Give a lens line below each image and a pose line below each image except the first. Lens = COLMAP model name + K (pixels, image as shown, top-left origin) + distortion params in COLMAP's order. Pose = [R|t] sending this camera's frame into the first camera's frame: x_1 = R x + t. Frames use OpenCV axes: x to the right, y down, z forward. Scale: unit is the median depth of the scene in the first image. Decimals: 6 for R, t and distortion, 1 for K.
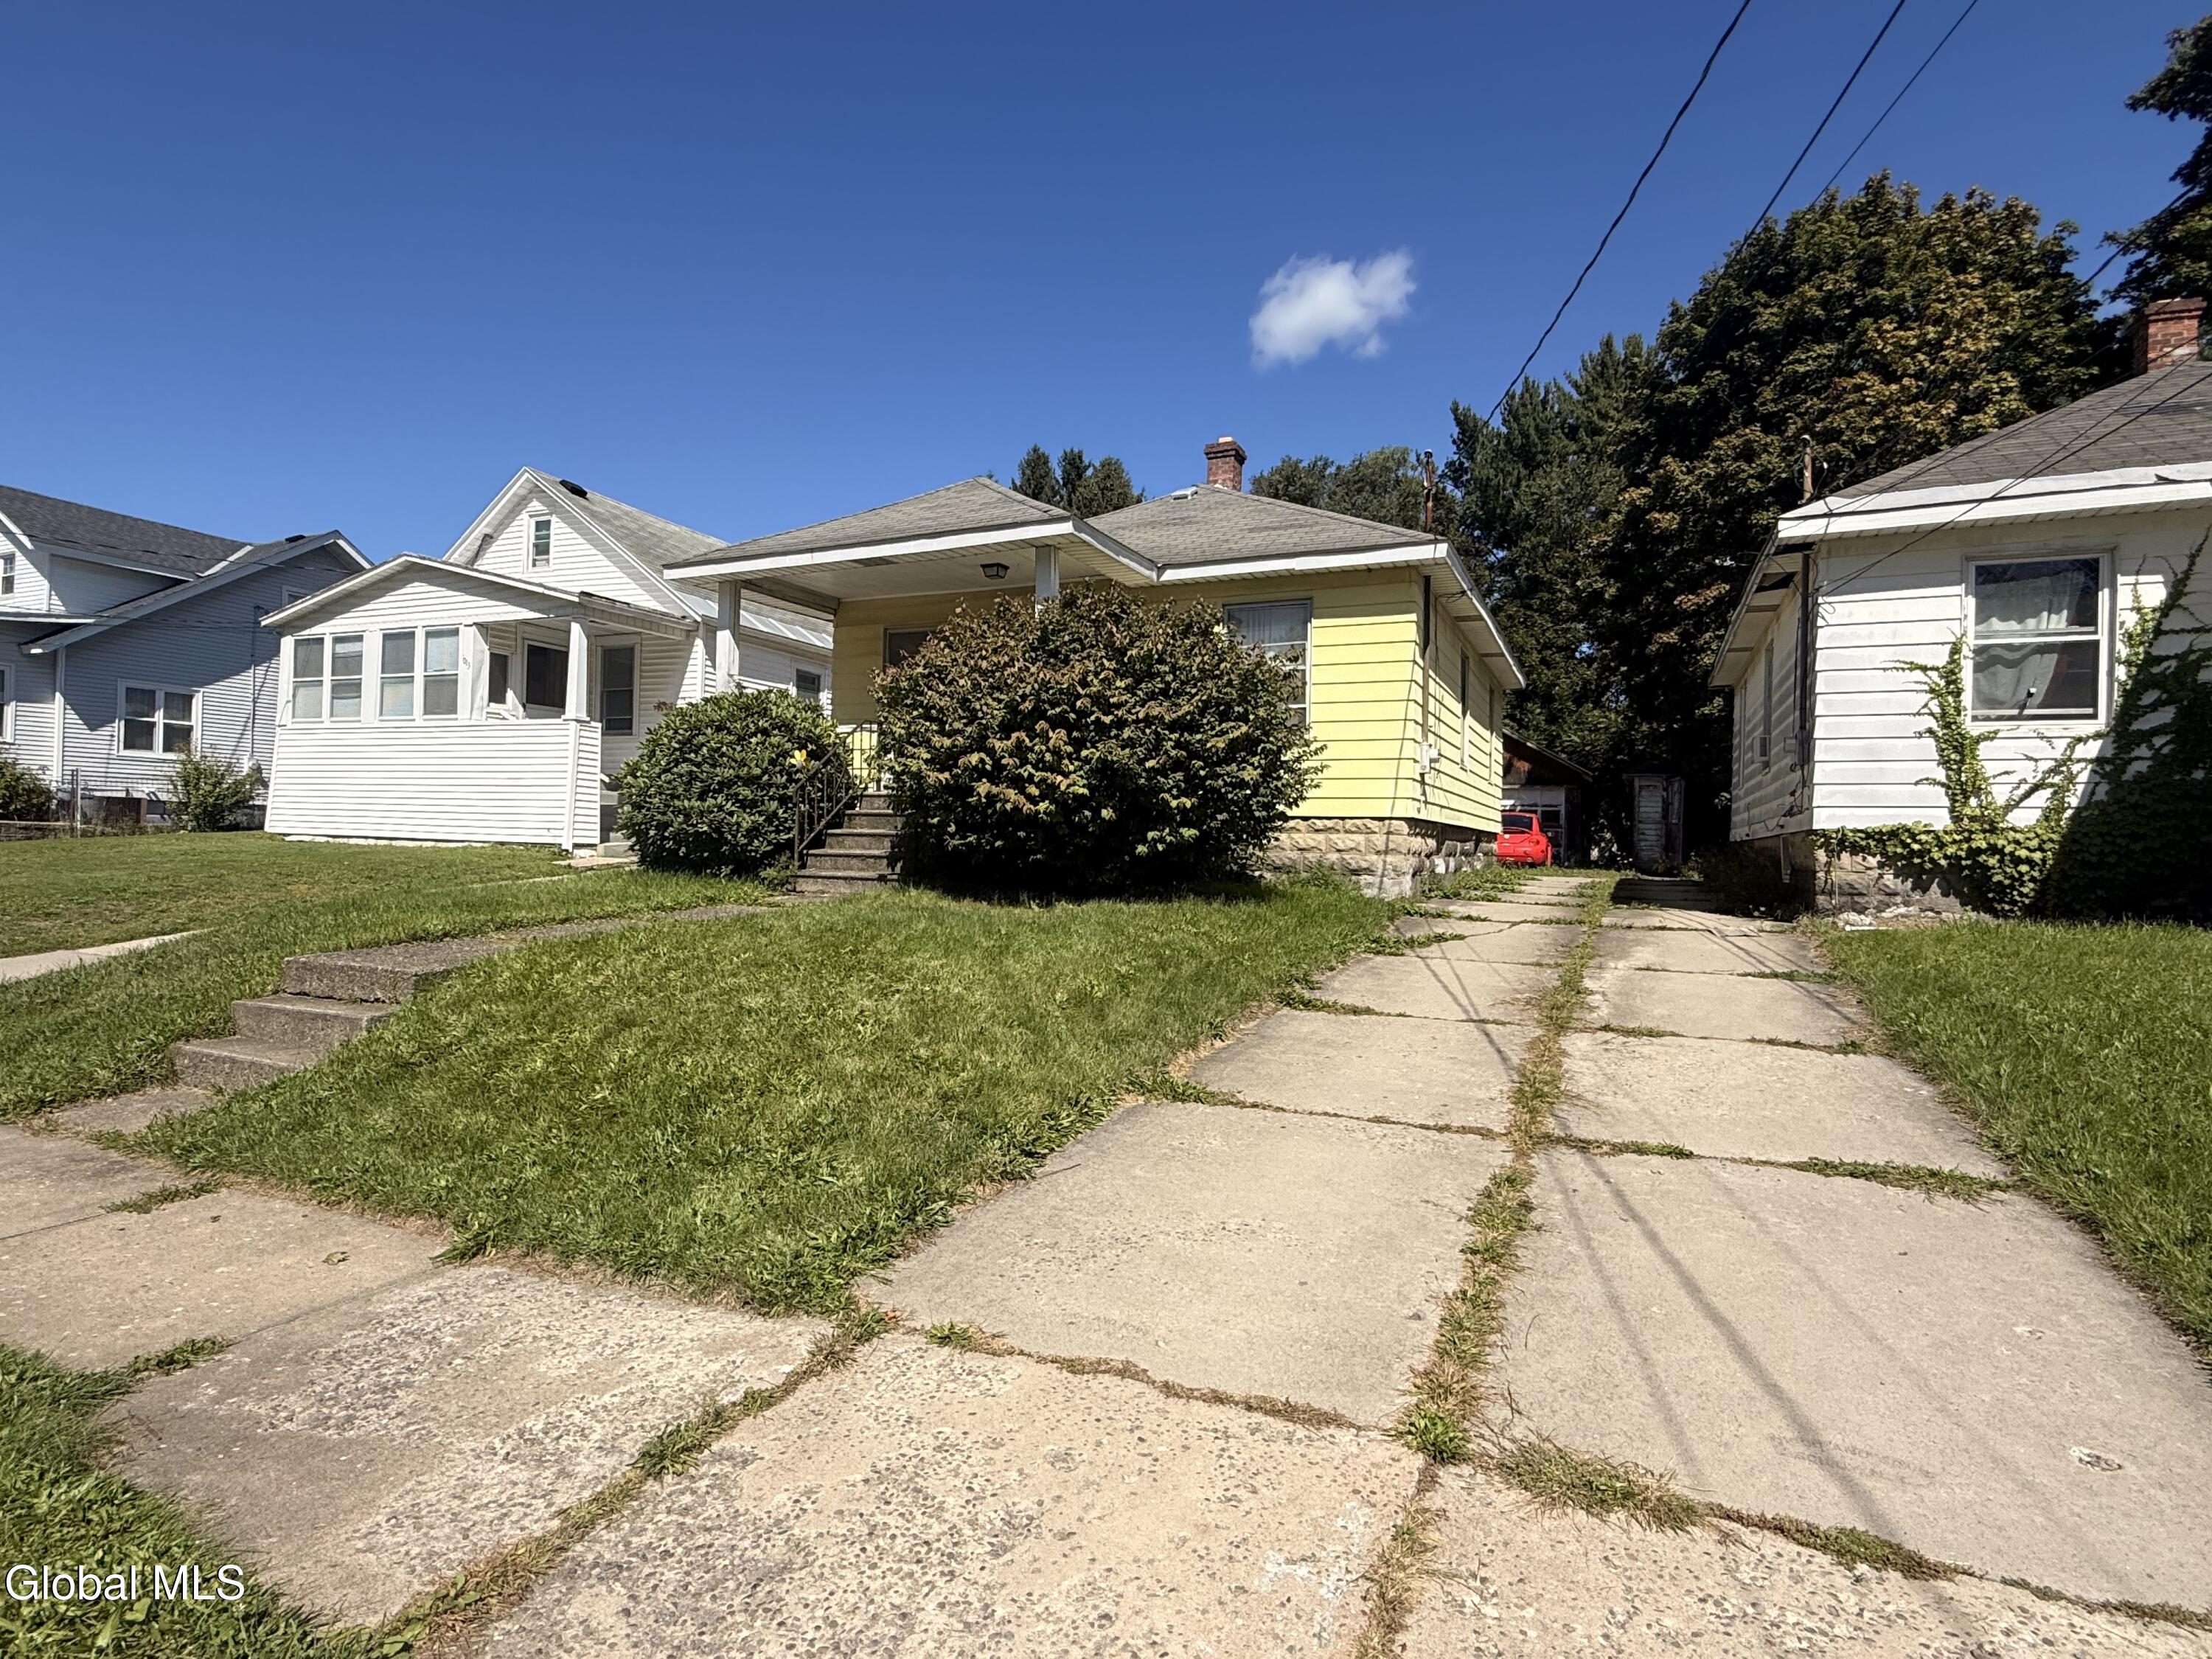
lens RADIAL K [[1116.0, 0, 1107.7], [0, 1116.0, 830.0], [0, 0, 1]] dist [-0.004063, 0.006223]
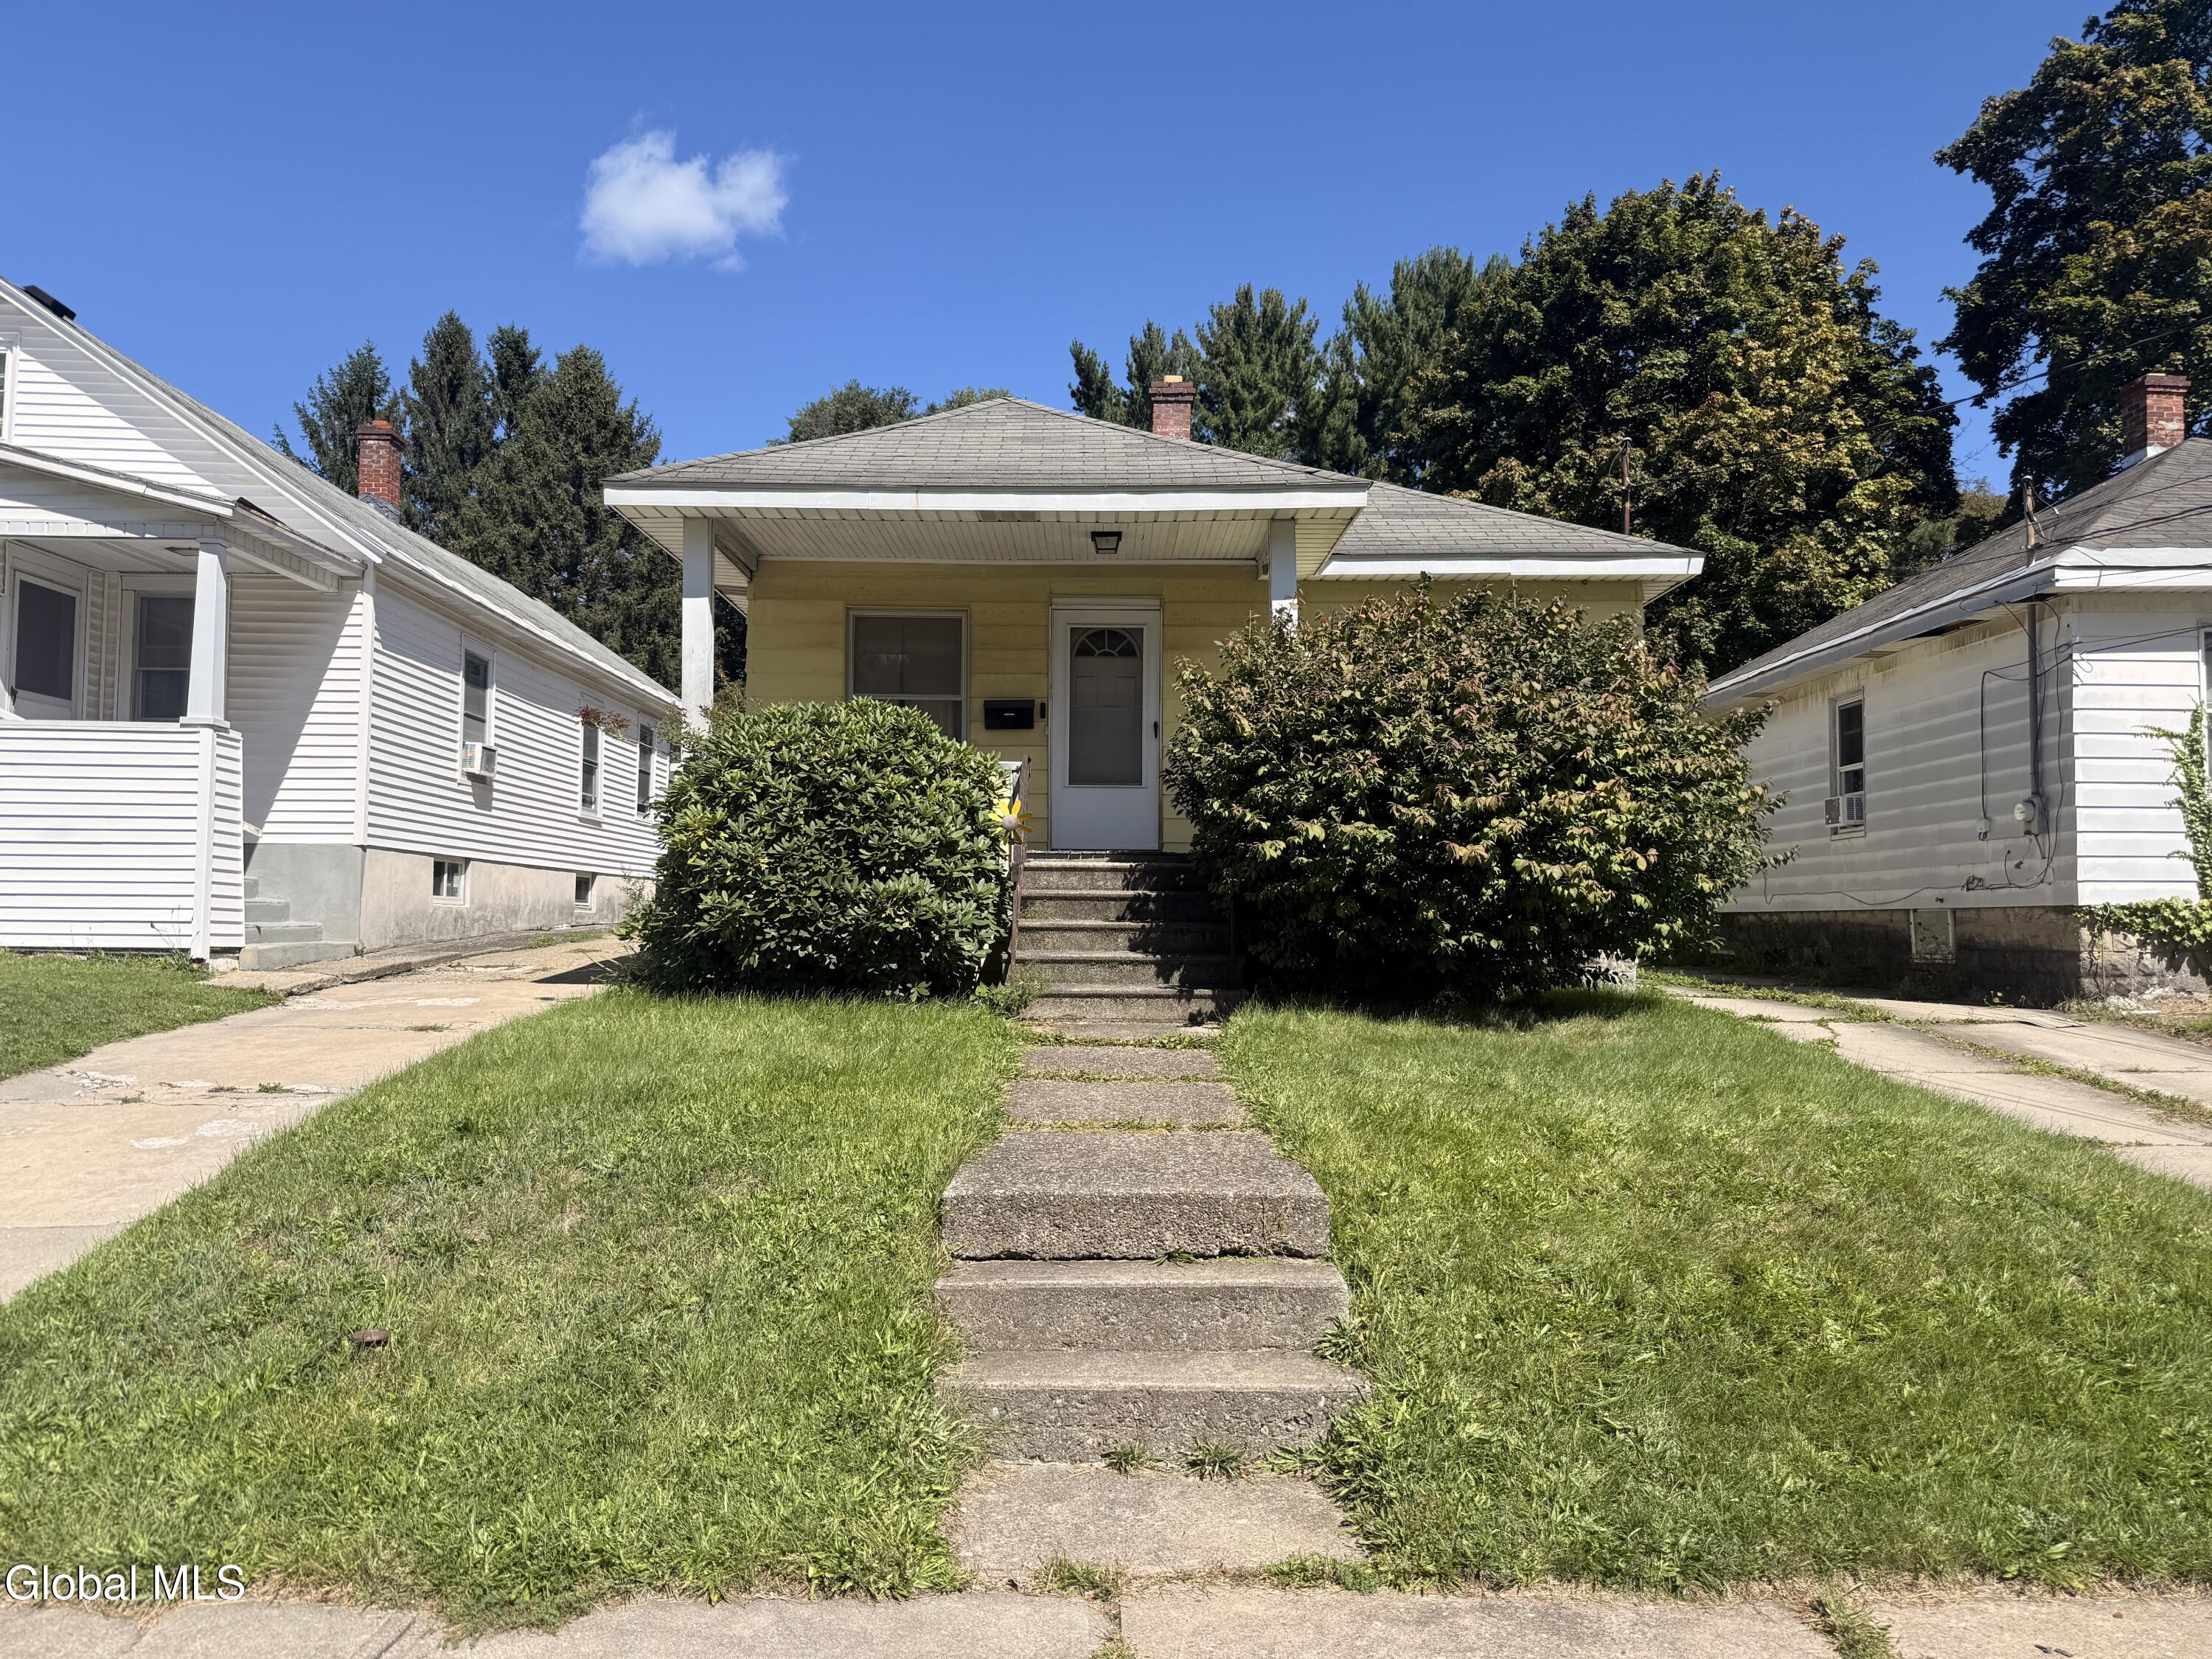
lens RADIAL K [[1538.2, 0, 1096.1], [0, 1538.2, 842.9], [0, 0, 1]] dist [0.025188, -0.029087]
pose [[0.909738, 0.005304, 0.415149, -0.521772], [0.008264, 0.999489, -0.030880, -0.016462], [-0.415101, 0.031524, 0.909229, 0.149913]]
